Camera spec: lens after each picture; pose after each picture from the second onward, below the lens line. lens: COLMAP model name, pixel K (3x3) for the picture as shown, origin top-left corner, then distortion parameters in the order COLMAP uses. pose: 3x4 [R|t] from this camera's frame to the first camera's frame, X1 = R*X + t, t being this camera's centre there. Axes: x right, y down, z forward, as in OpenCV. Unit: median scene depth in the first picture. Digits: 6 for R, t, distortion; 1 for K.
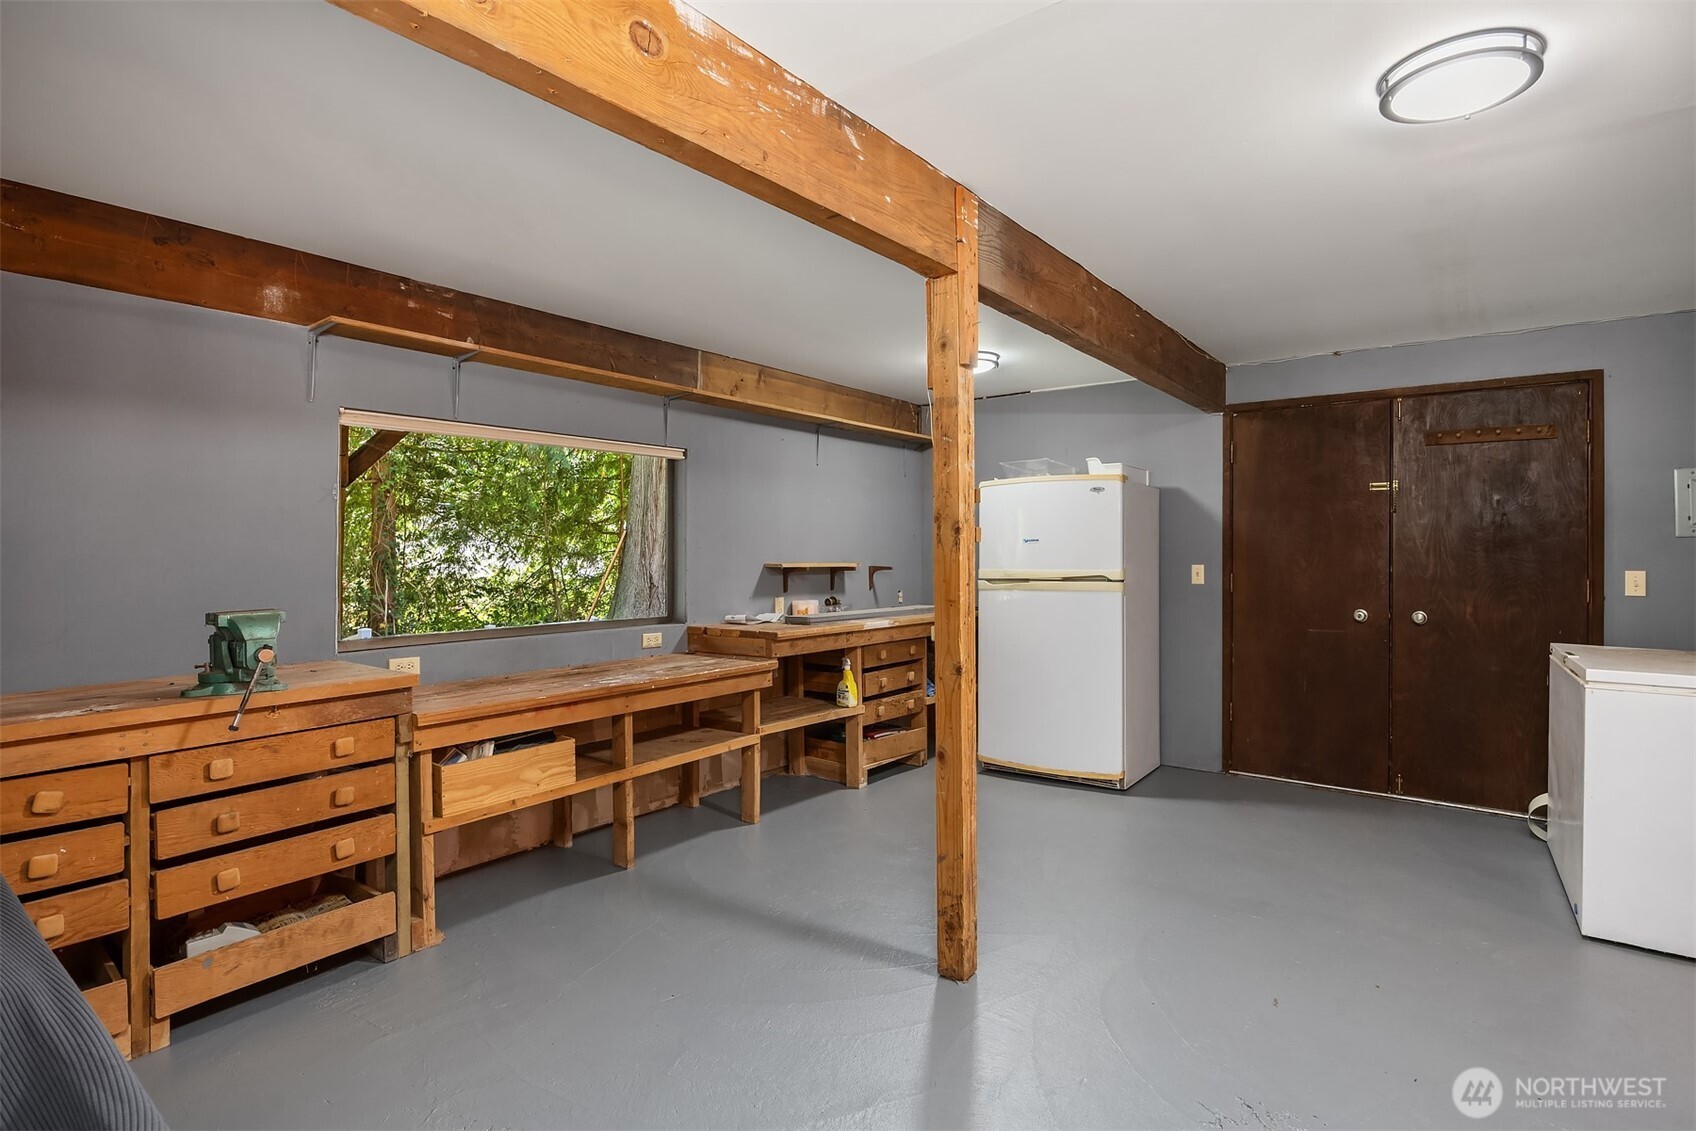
lens RADIAL K [[851.9, 0, 843.1], [0, 851.9, 555.7], [0, 0, 1]] dist [0.003507, 0.000330]
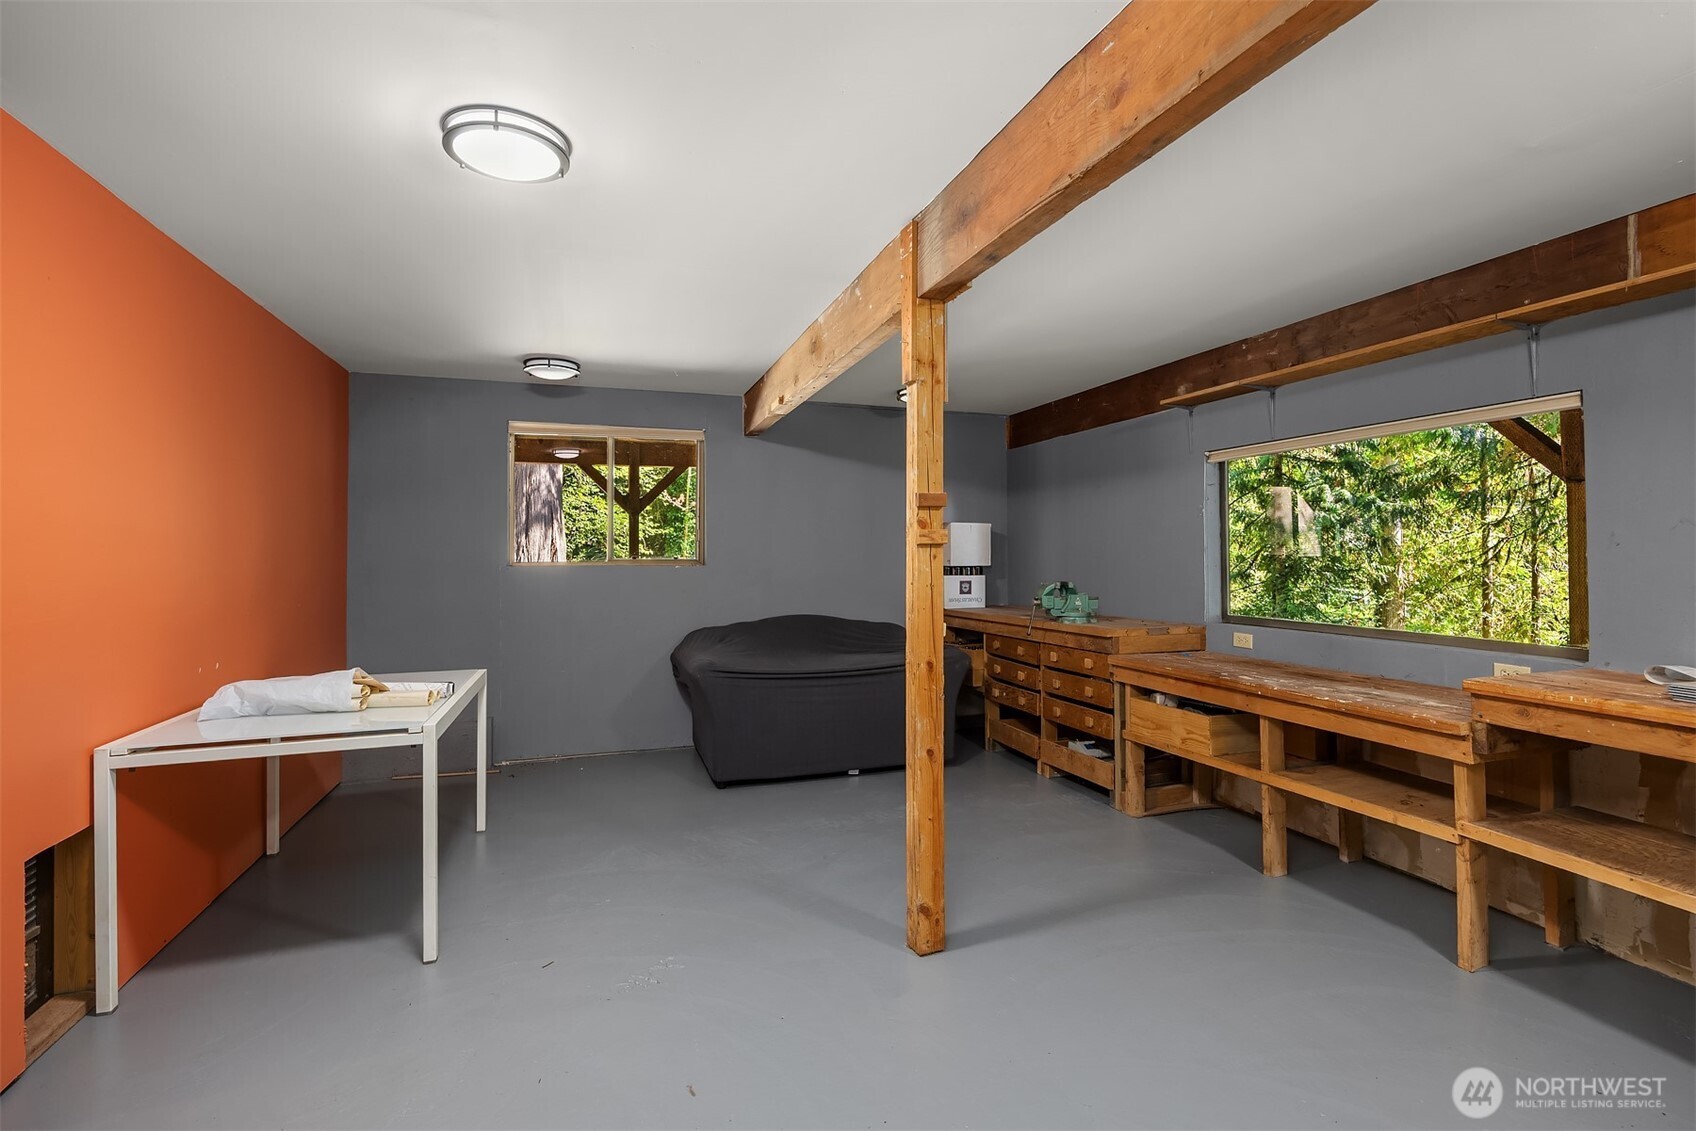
lens RADIAL K [[749.2, 0, 844.6], [0, 749.2, 558.0], [0, 0, 1]] dist [-0.000702, -0.000099]
pose [[-0.539227, 0.001187, -0.842160, 0.748906], [-0.008507, 0.999940, 0.006857, 0.001877], [0.842118, 0.010862, -0.539184, 1.079558]]
